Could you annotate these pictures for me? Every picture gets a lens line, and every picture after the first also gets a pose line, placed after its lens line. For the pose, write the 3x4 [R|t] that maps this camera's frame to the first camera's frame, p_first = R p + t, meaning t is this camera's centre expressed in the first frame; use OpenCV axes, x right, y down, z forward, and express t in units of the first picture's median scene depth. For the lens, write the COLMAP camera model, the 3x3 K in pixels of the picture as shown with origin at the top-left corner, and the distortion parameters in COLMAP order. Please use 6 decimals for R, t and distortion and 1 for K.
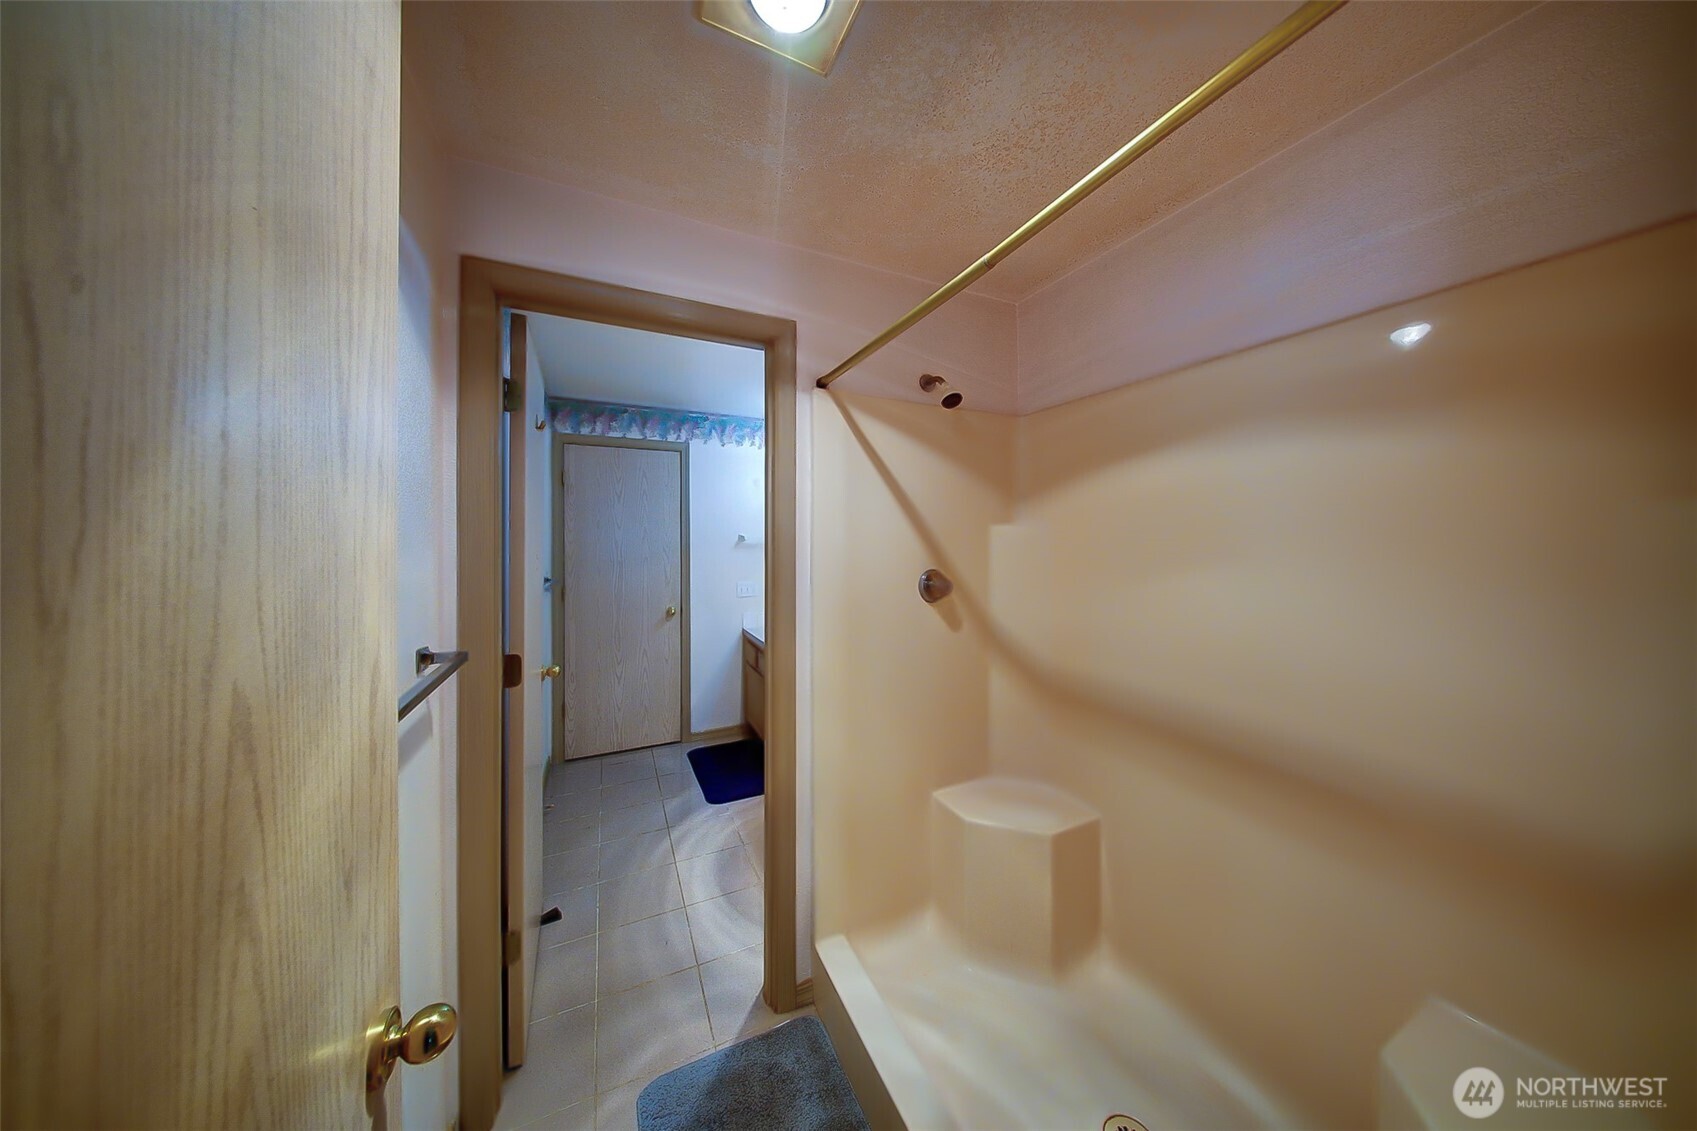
lens RADIAL K [[511.0, 0, 861.7], [0, 511.0, 552.6], [0, 0, 1]] dist [-0.002512, -0.000251]
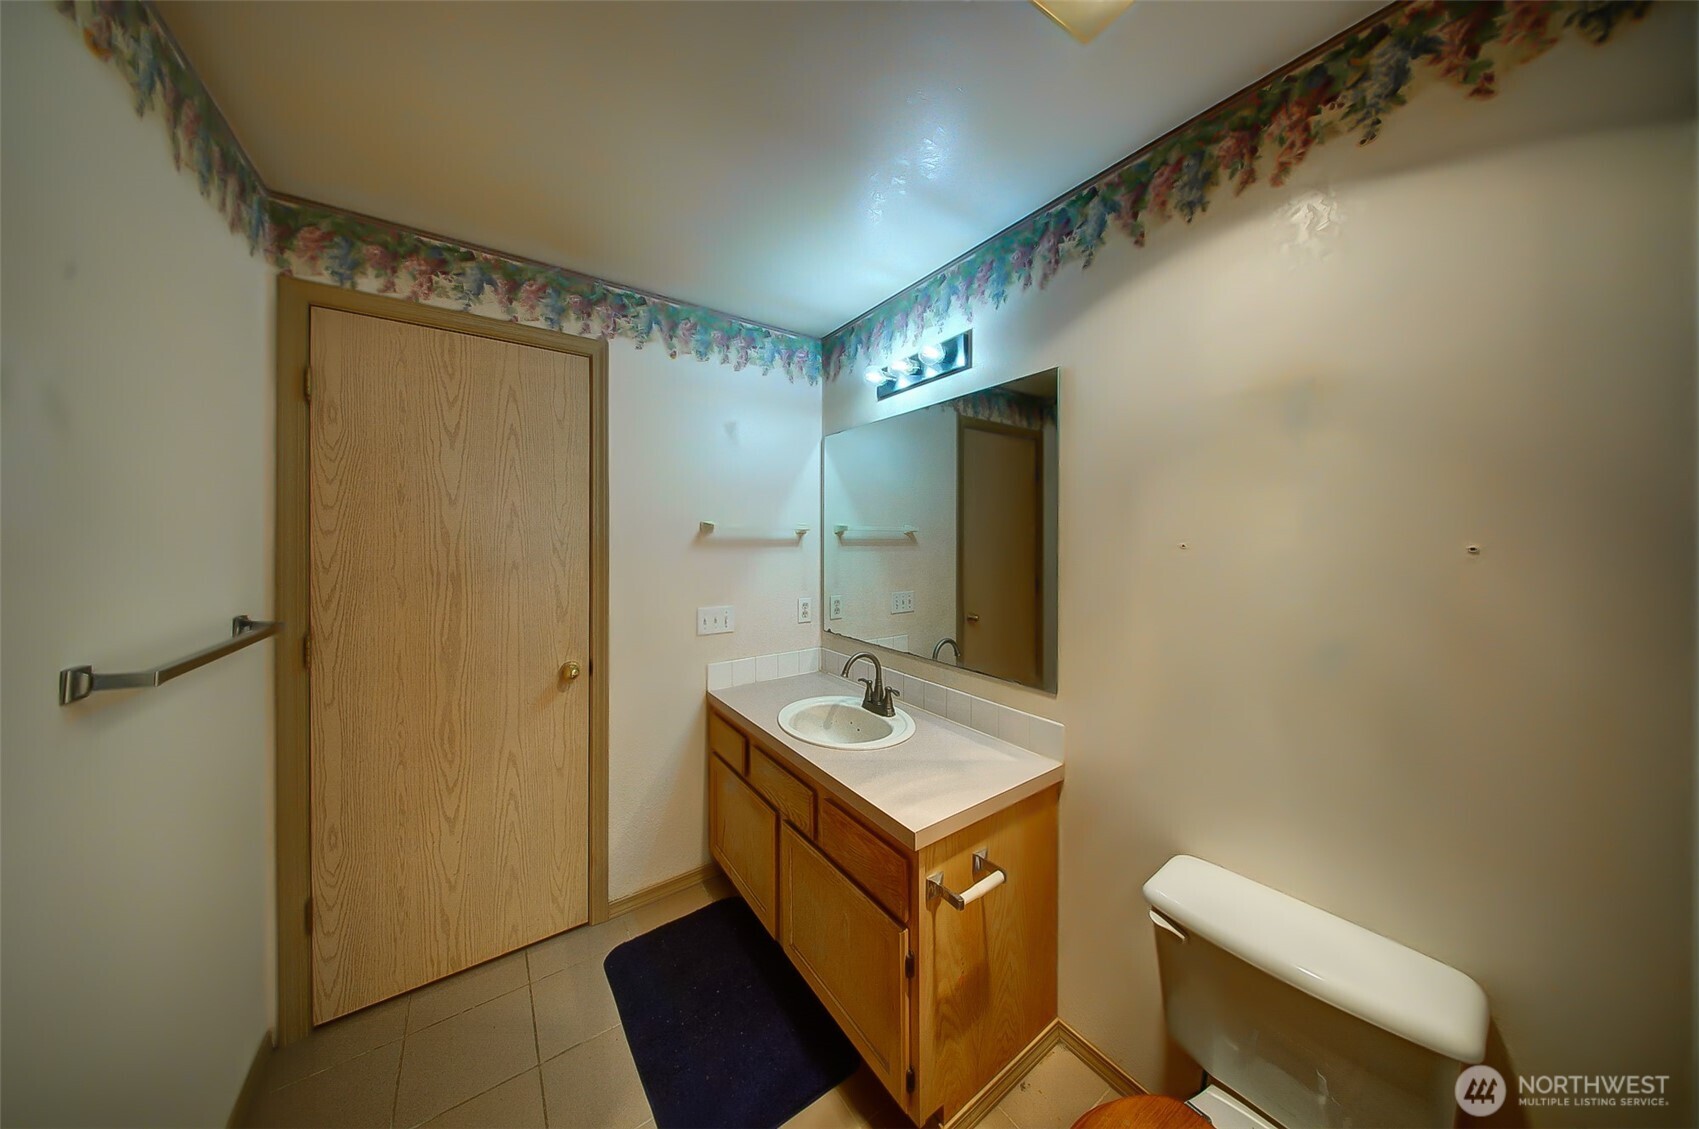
lens RADIAL K [[511.7, 0, 841.7], [0, 511.7, 550.4], [0, 0, 1]] dist [-0.002512, -0.000251]
pose [[0.989444, 0.001345, 0.144908, -0.183429], [-0.000617, 0.999987, -0.005072, -0.002092], [-0.144913, 0.004929, 0.989432, 0.469055]]
